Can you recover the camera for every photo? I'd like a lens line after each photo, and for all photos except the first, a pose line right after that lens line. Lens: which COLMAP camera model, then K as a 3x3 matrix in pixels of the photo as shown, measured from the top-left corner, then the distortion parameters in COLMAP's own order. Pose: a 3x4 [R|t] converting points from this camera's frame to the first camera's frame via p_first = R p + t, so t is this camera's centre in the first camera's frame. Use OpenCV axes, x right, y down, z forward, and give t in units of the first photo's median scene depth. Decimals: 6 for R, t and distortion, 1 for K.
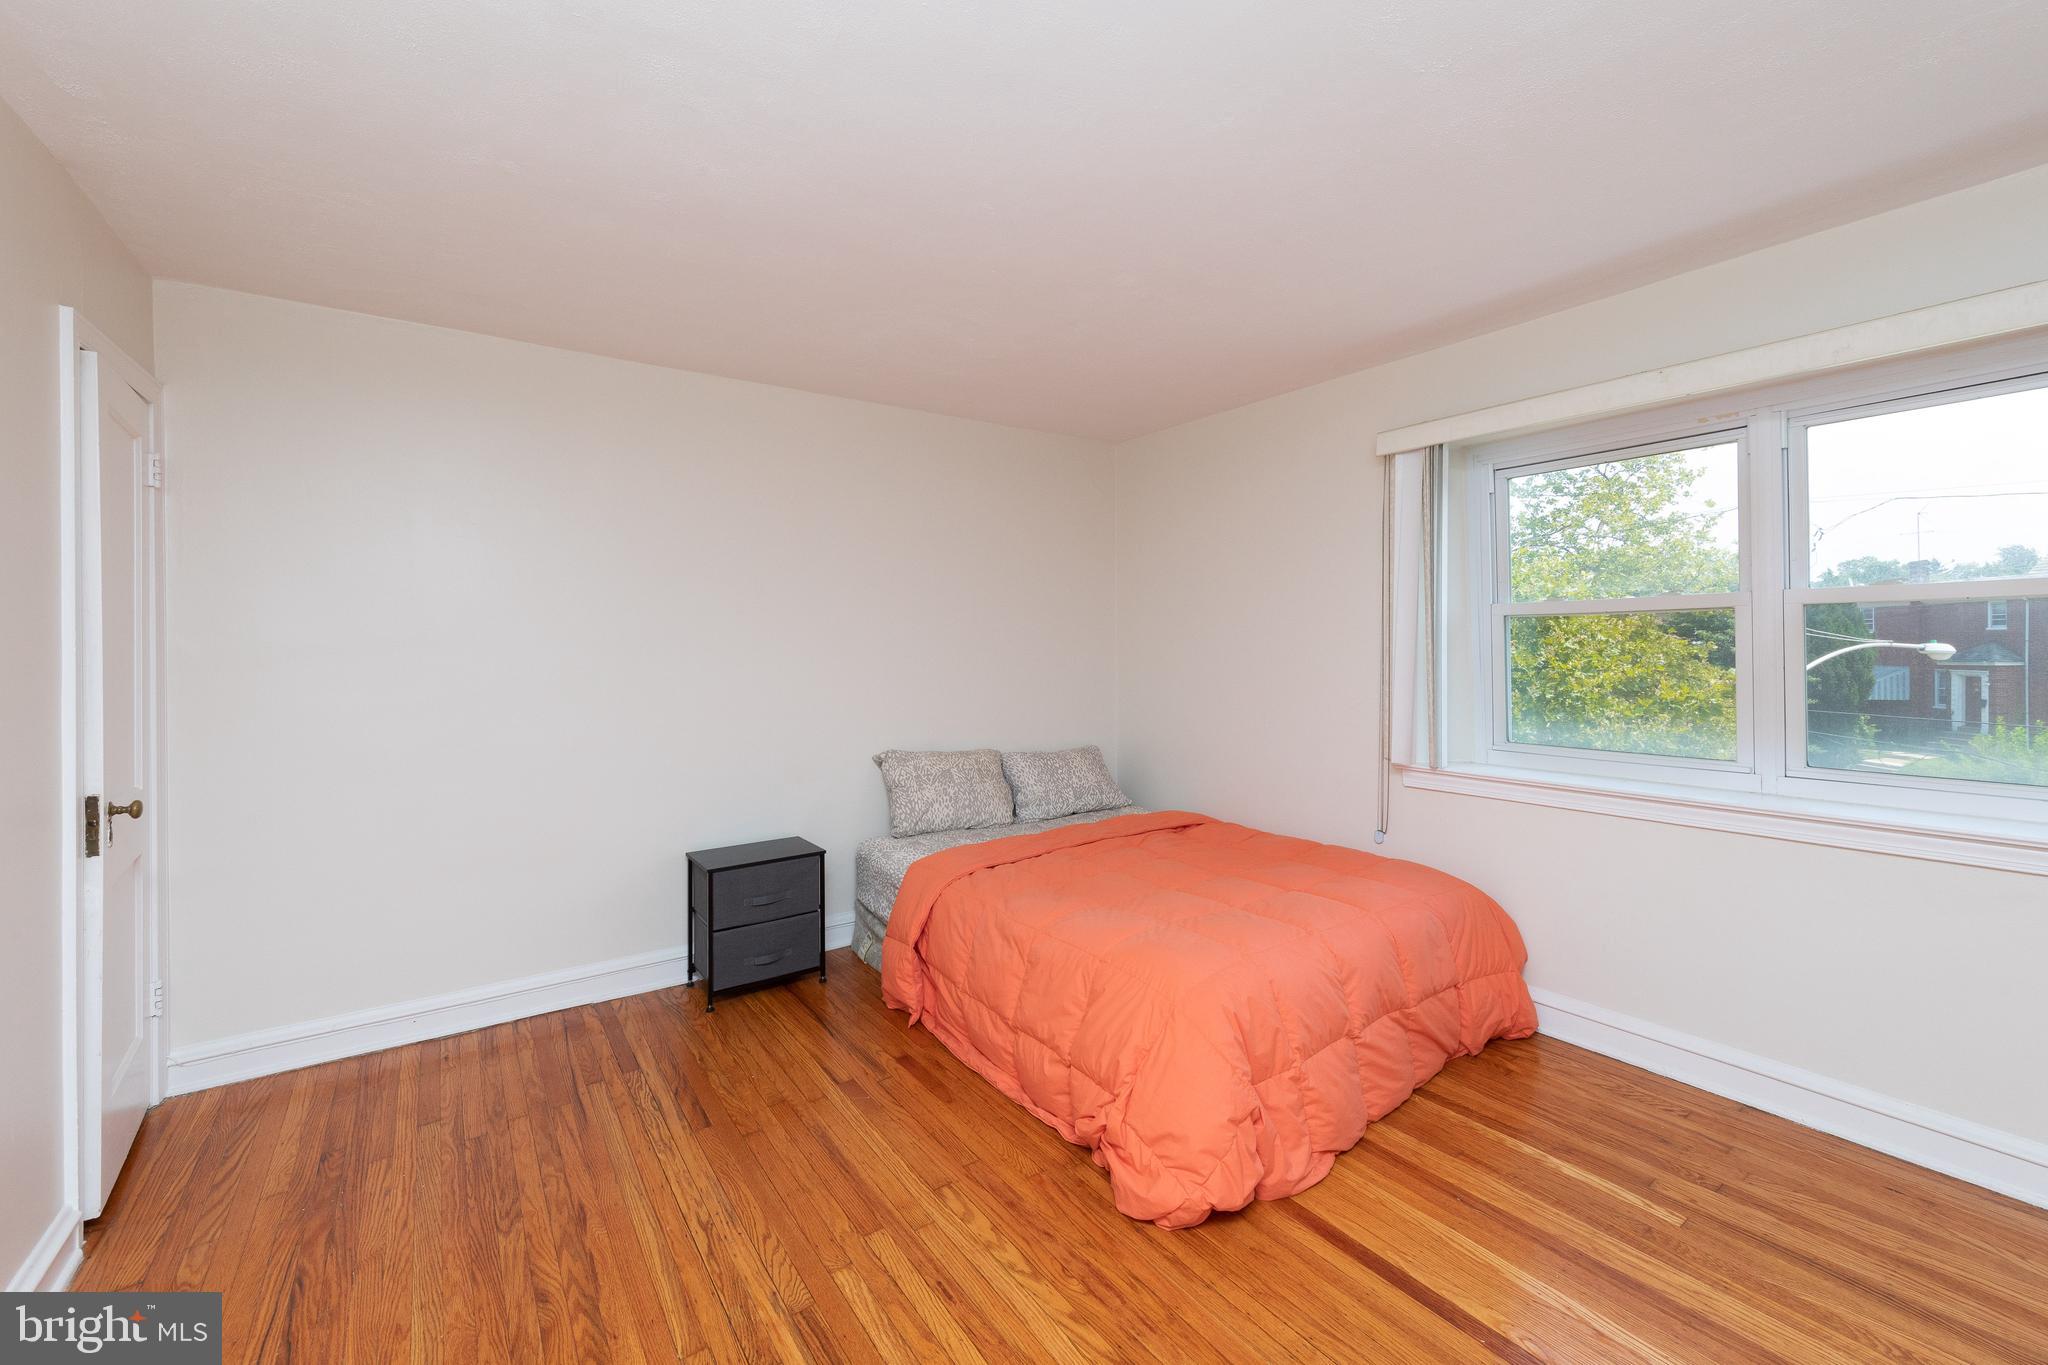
lens RADIAL K [[846.4, 0, 992.3], [0, 846.4, 645.9], [0, 0, 1]] dist [0.000551, -0.000016]
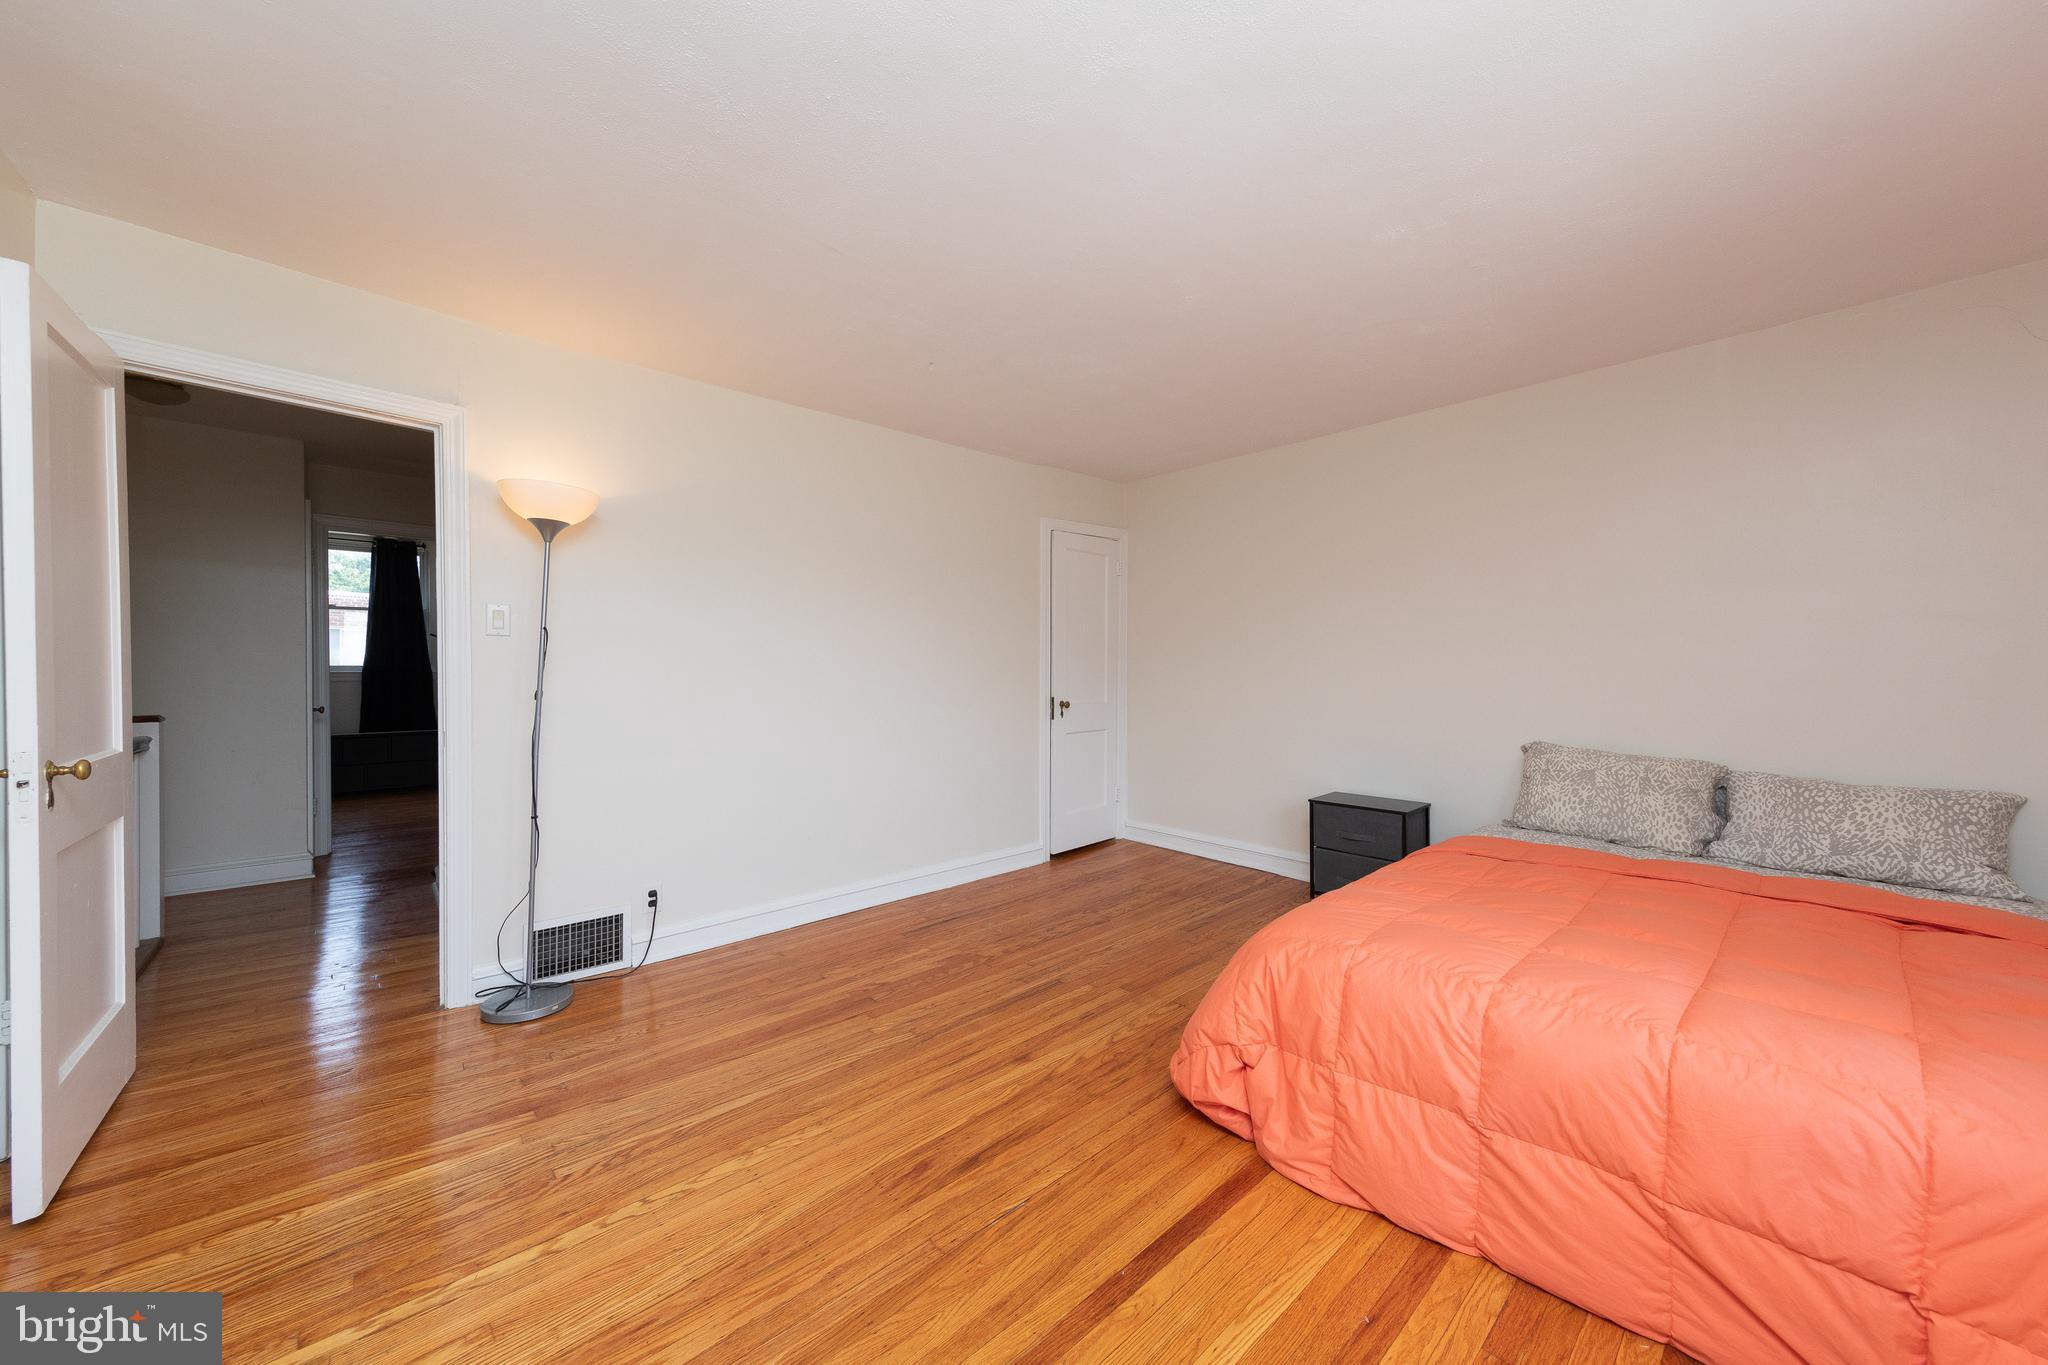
lens RADIAL K [[699.0, 0, 1053.8], [0, 699.0, 675.6], [0, 0, 1]] dist [0.012401, -0.007806]
pose [[0.173114, 0.018751, -0.984723, 0.967364], [-0.001588, 0.999823, 0.018759, 0.057807], [0.984901, -0.001684, 0.173113, 0.538225]]
